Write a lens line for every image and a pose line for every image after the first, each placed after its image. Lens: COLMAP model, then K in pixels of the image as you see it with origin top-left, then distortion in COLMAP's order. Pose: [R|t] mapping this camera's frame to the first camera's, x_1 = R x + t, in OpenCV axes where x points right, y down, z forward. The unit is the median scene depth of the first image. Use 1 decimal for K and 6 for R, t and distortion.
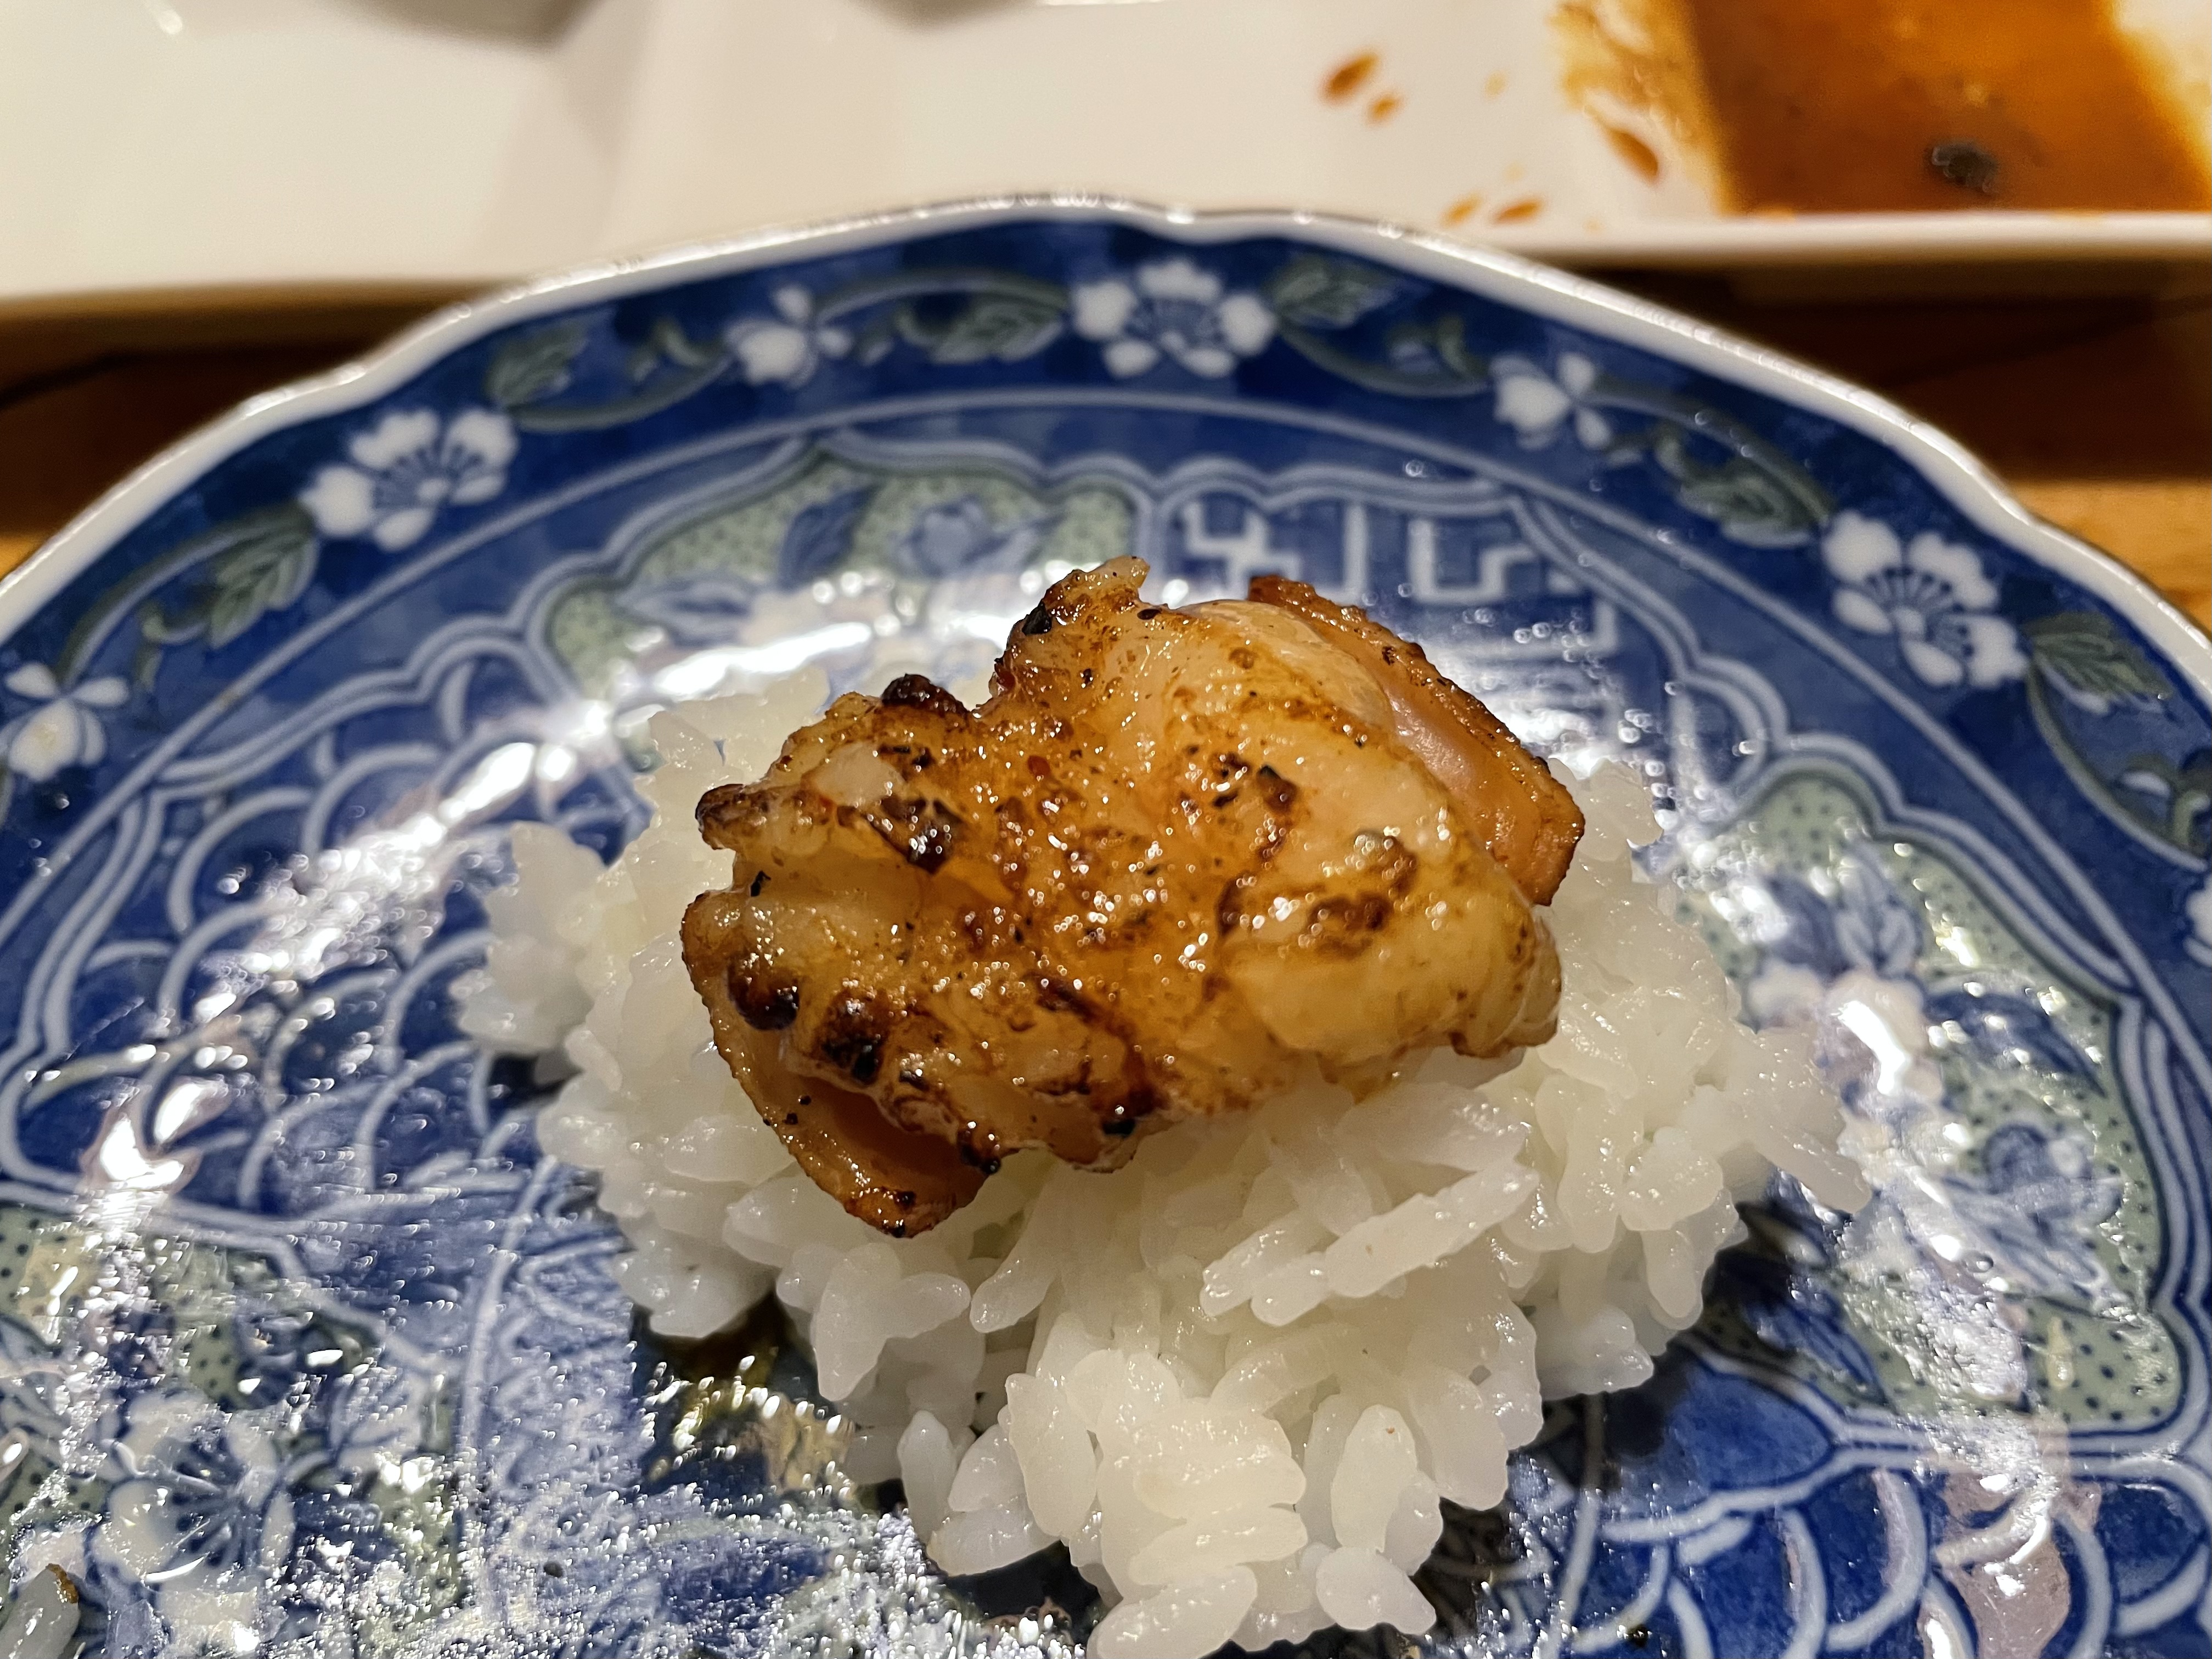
lens RADIAL K [[1636.9, 0, 1150.7], [0, 1636.9, 824.3], [0, 0, 1]] dist [0.007185, -0.104400]
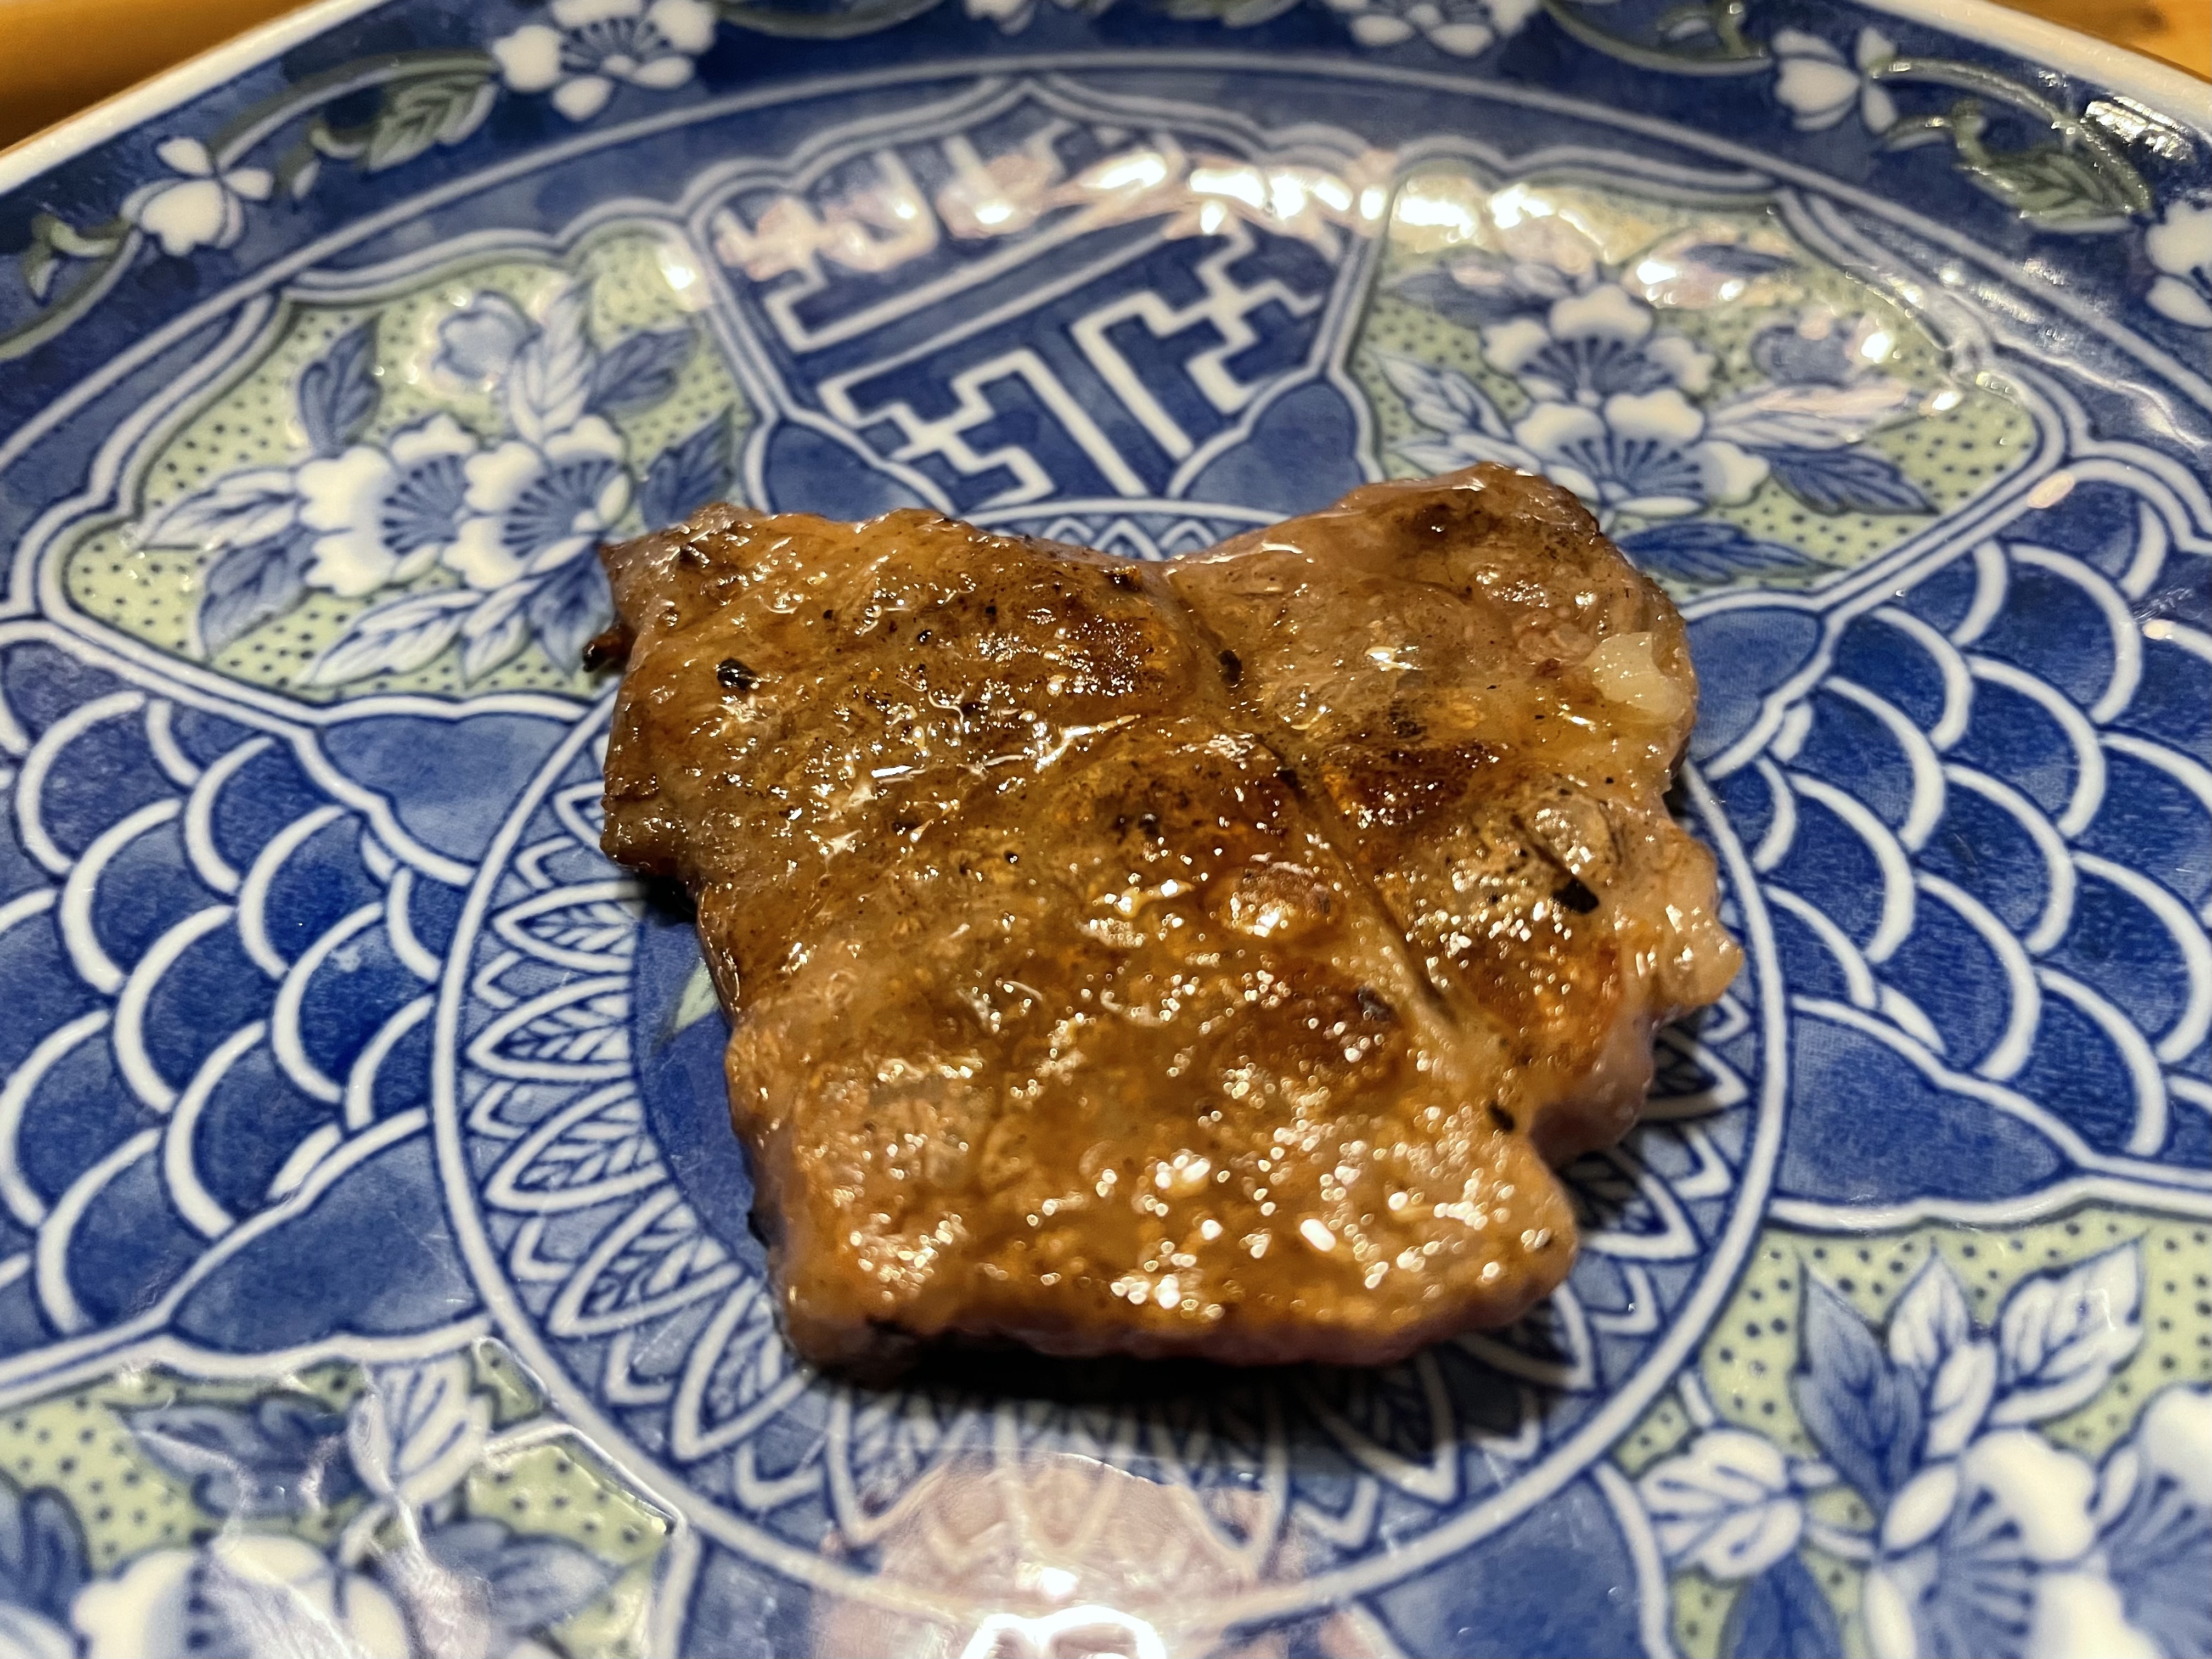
lens RADIAL K [[1636.9, 0, 1150.7], [0, 1636.9, 824.3], [0, 0, 1]] dist [0.007185, -0.104400]
pose [[0.817436, -0.458608, 0.348535, -0.279410], [0.489597, 0.871948, -0.000954, 0.240930], [-0.303467, 0.171421, 0.937295, 0.156315]]
